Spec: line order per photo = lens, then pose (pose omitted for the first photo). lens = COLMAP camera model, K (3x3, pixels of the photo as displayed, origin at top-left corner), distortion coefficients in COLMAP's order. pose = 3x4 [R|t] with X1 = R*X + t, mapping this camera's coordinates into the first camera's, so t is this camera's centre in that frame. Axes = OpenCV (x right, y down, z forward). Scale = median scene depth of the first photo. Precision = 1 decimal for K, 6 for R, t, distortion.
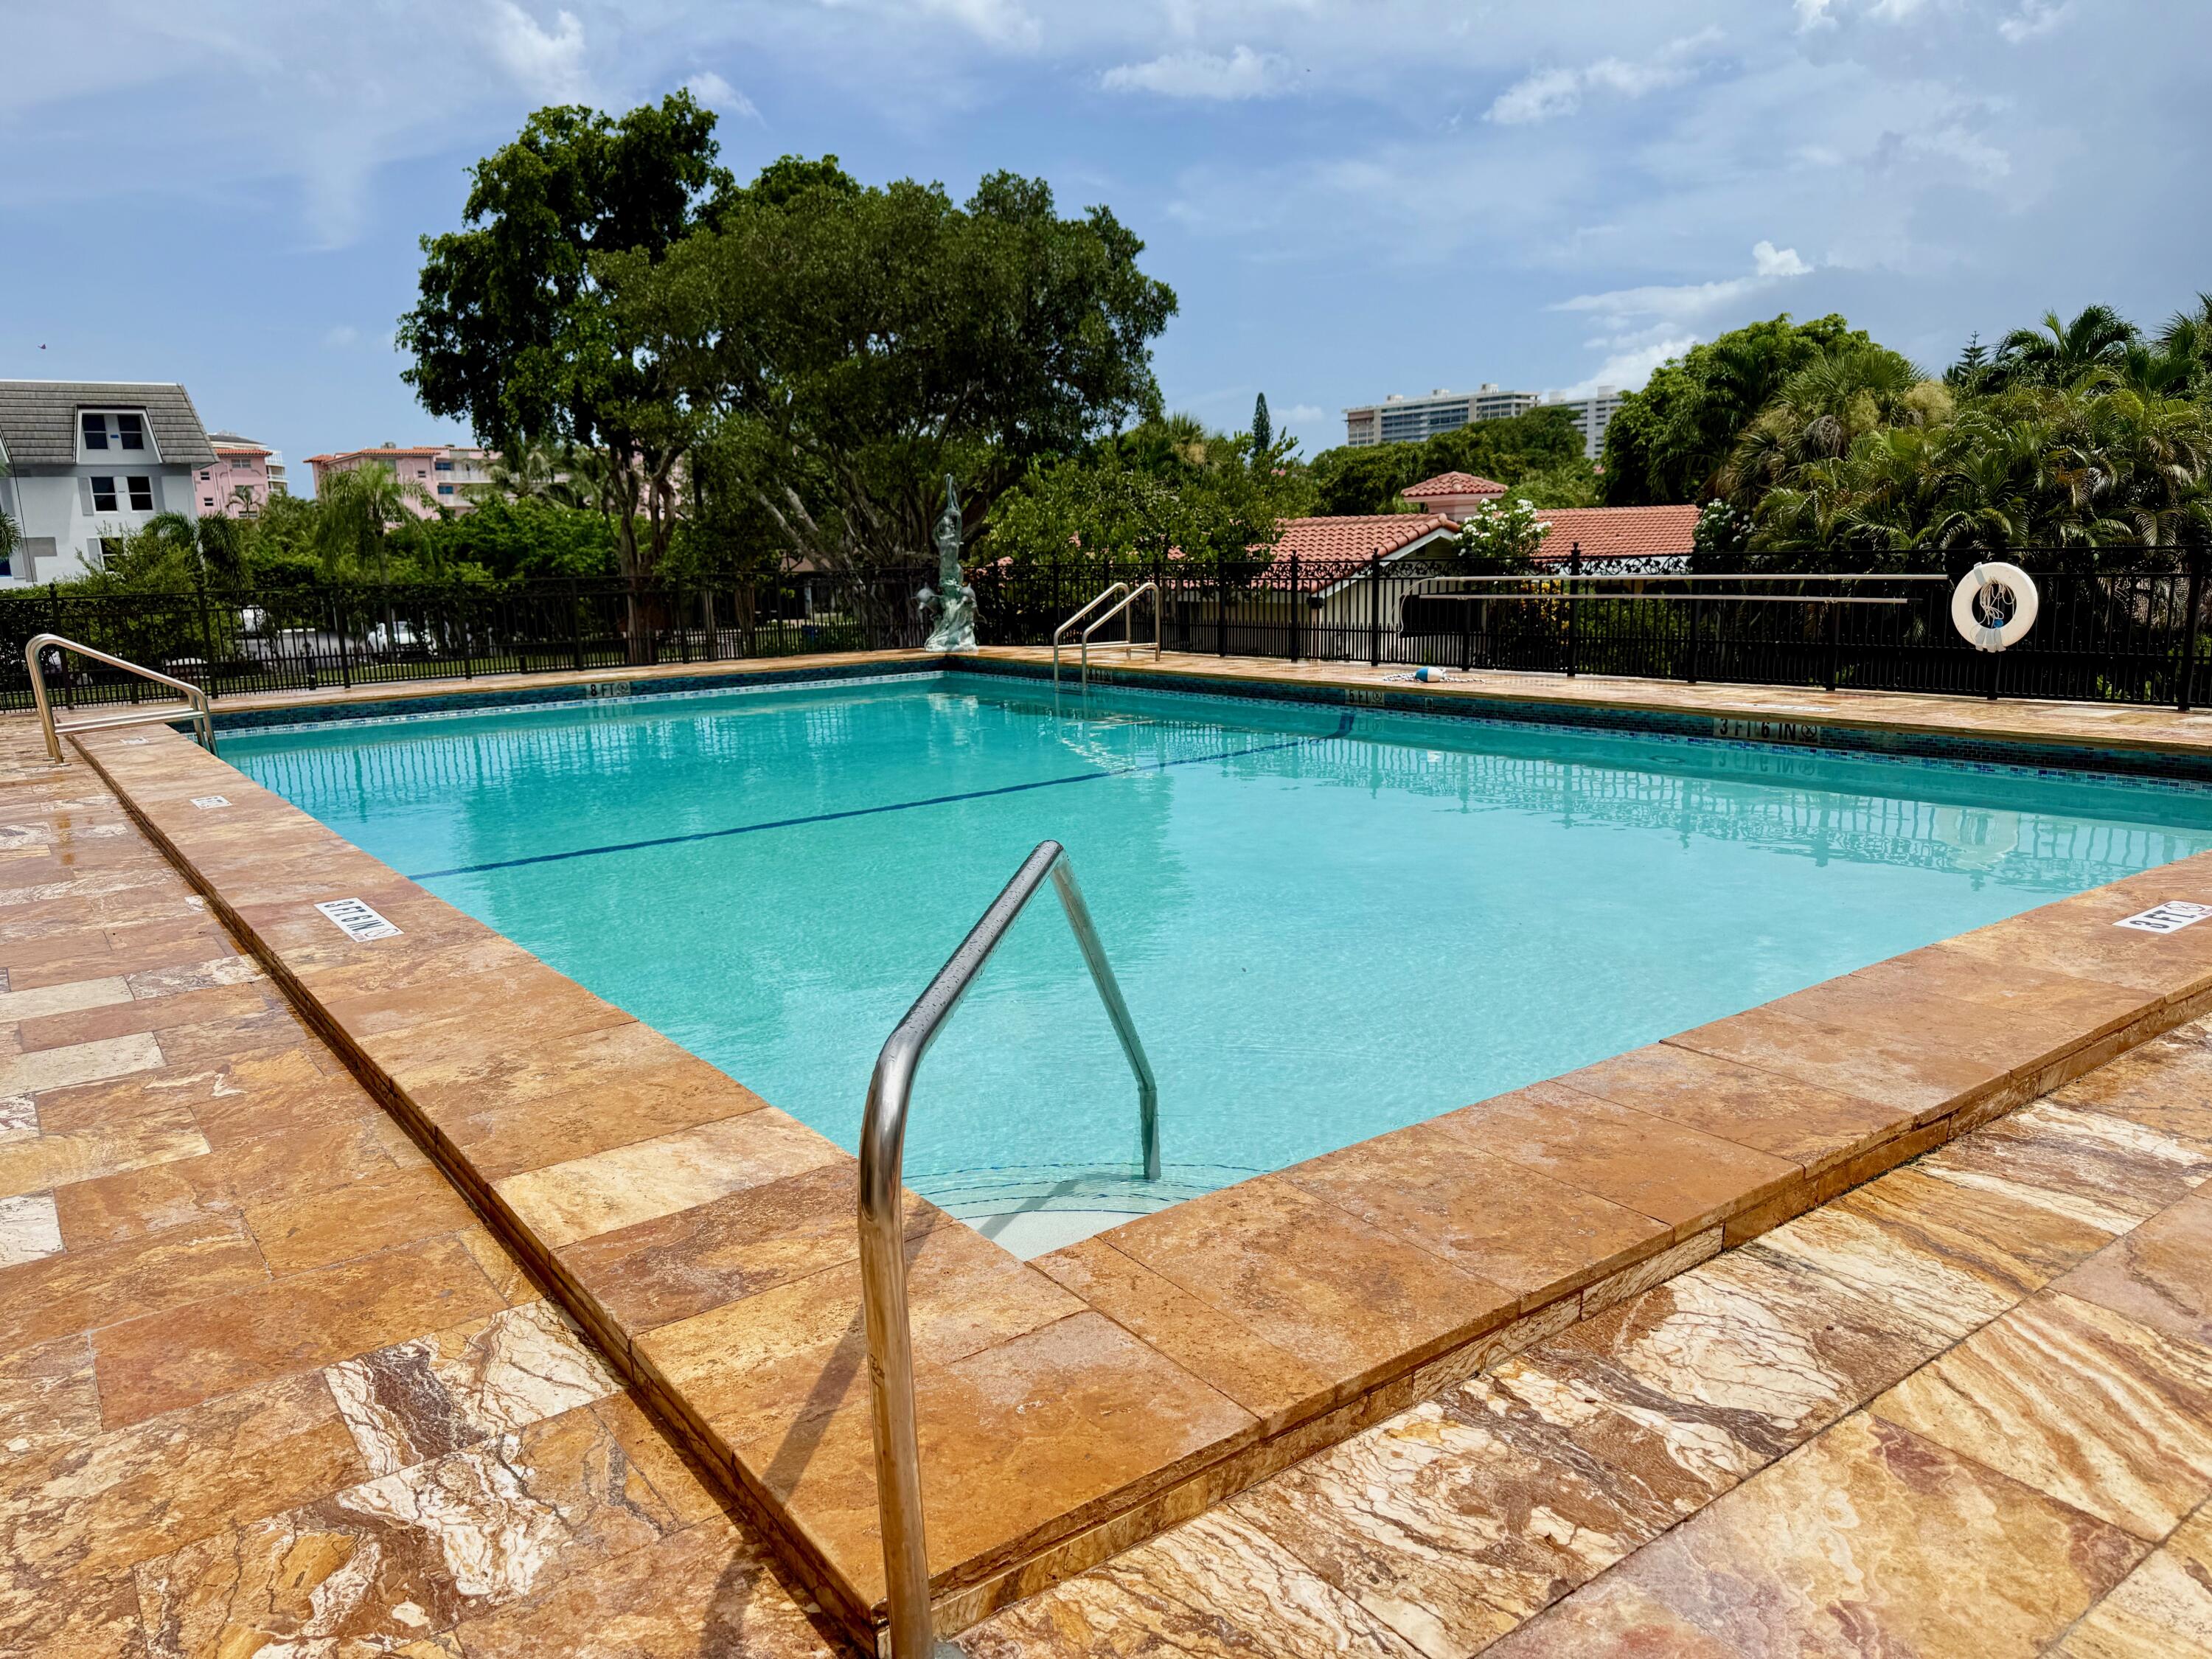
lens RADIAL K [[1557.2, 0, 1105.5], [0, 1557.2, 838.5], [0, 0, 1]] dist [0.063699, -0.097350]
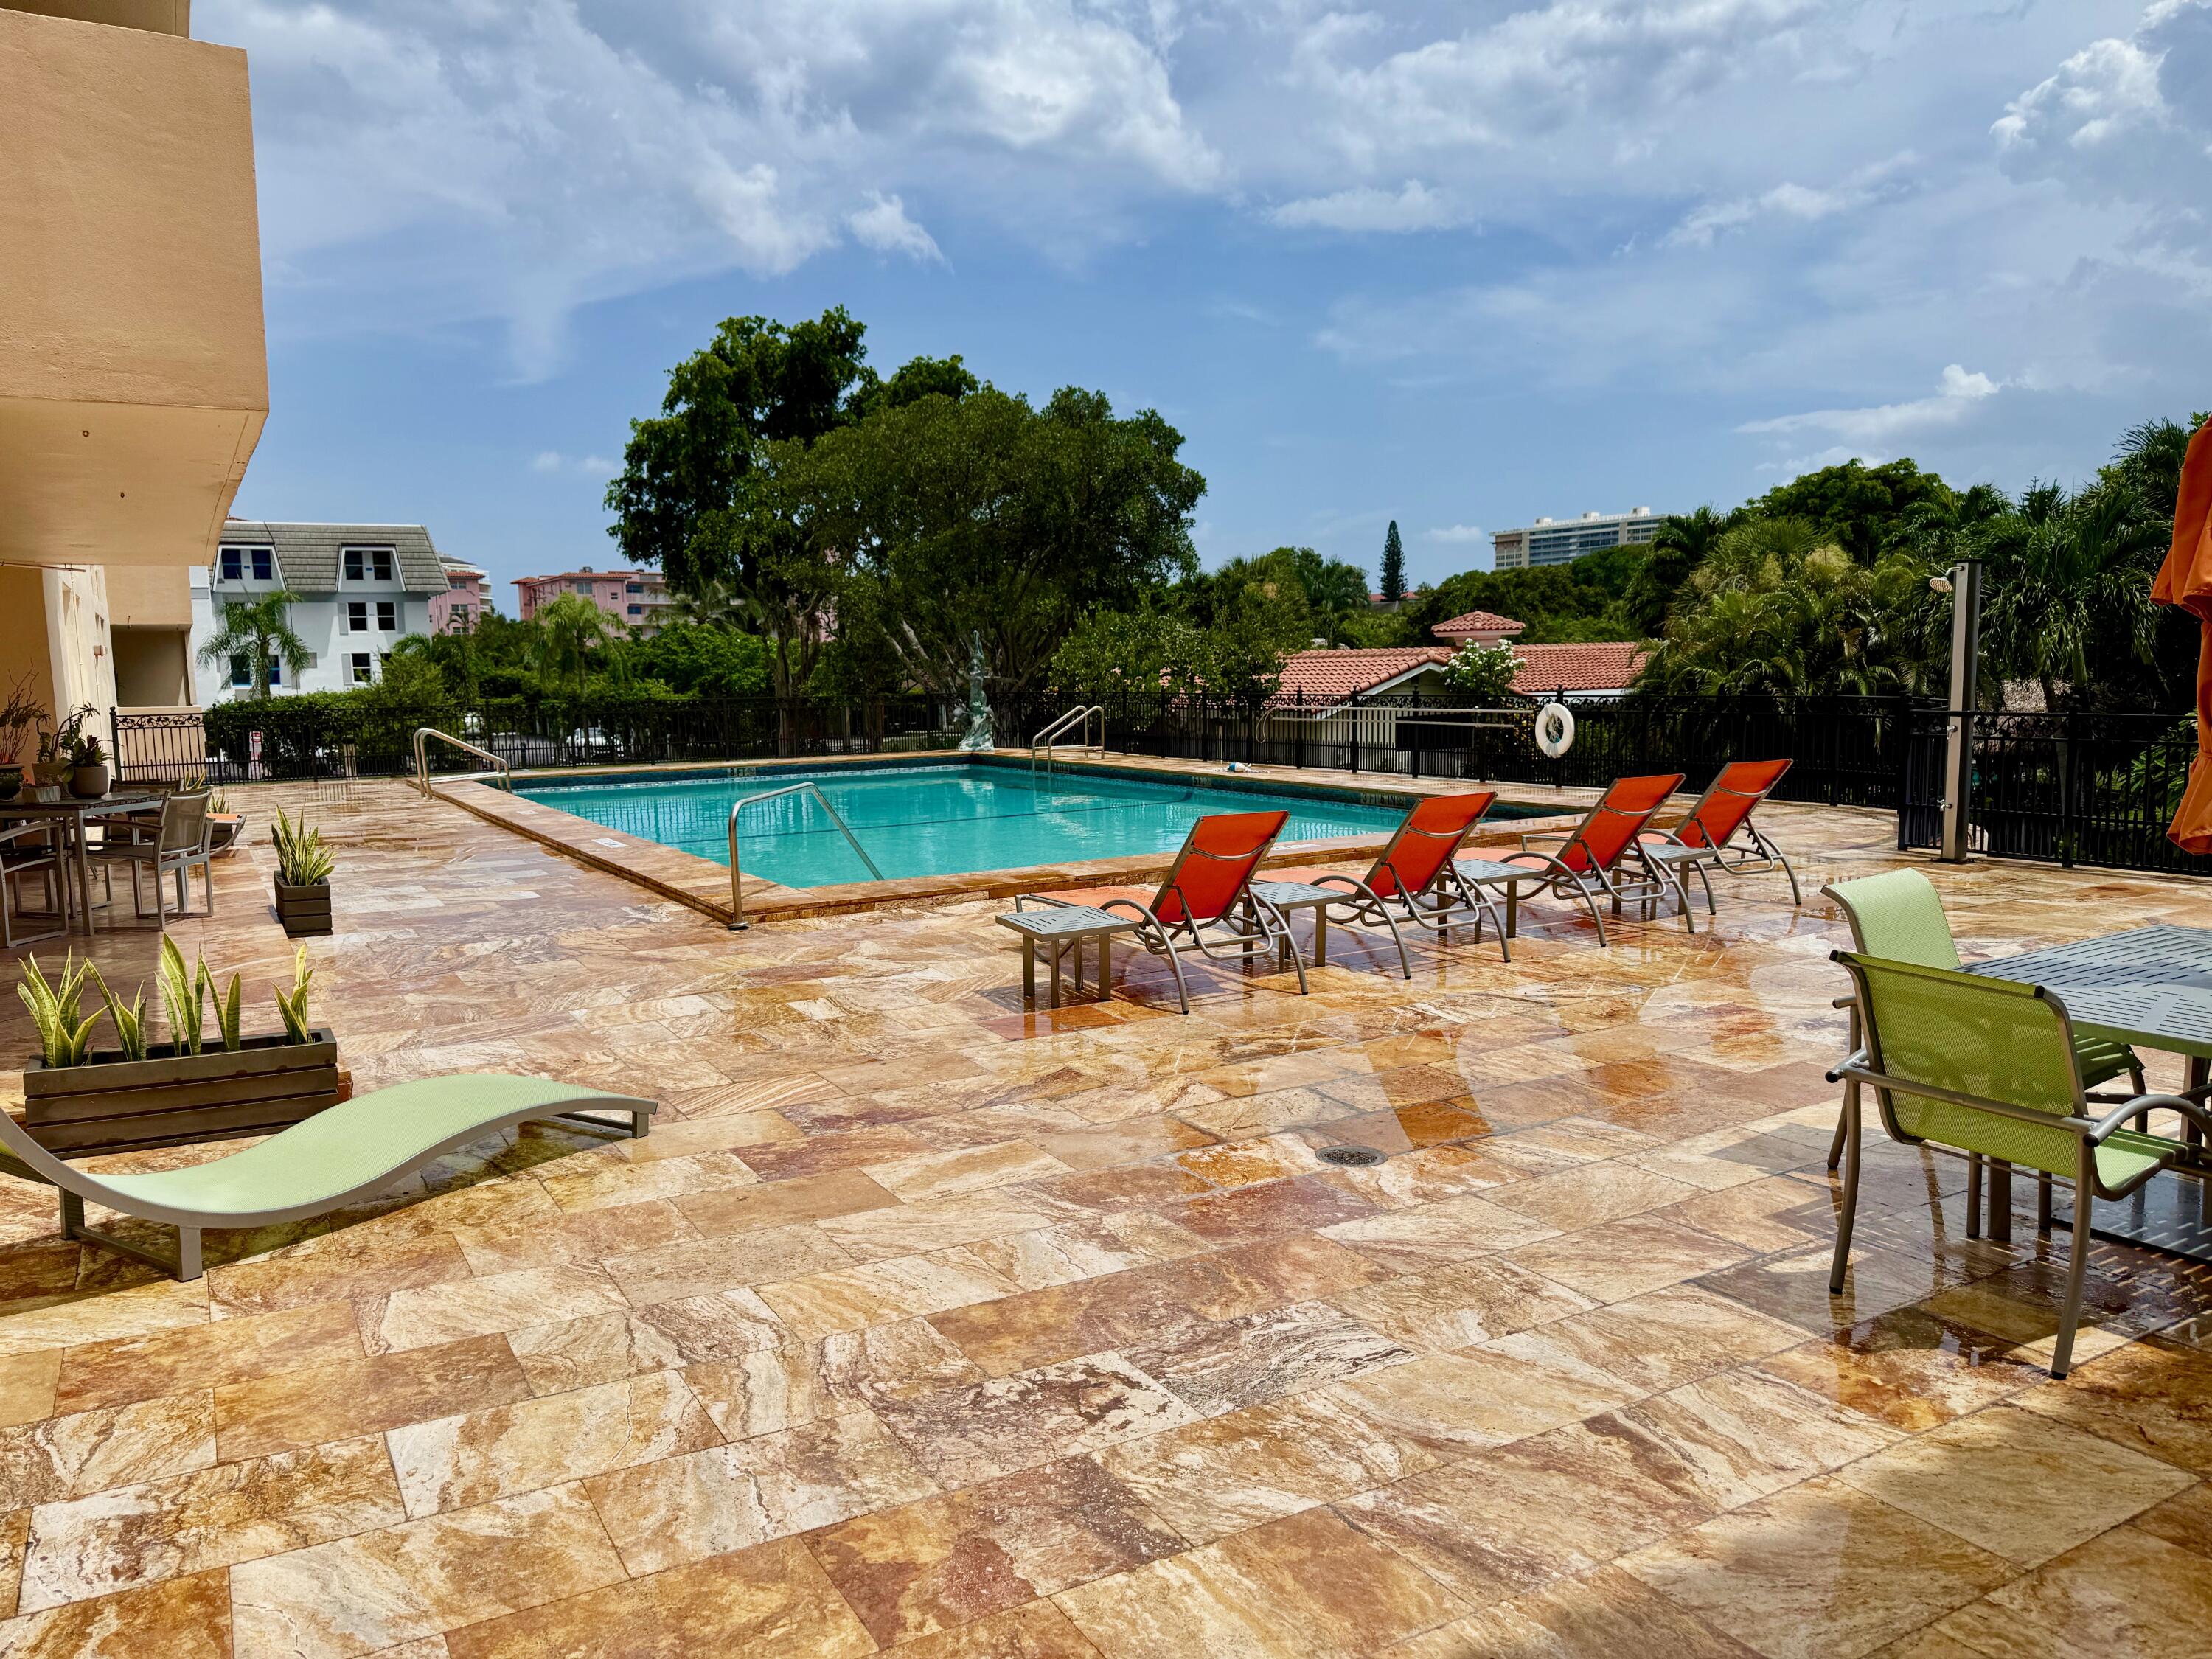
lens RADIAL K [[1557.2, 0, 1105.5], [0, 1557.2, 838.5], [0, 0, 1]] dist [0.063699, -0.097350]
pose [[0.995069, 0.021044, -0.096922, 0.070752], [-0.027978, 0.997102, -0.070748, 0.025900], [0.095153, 0.073111, 0.992774, -0.181562]]
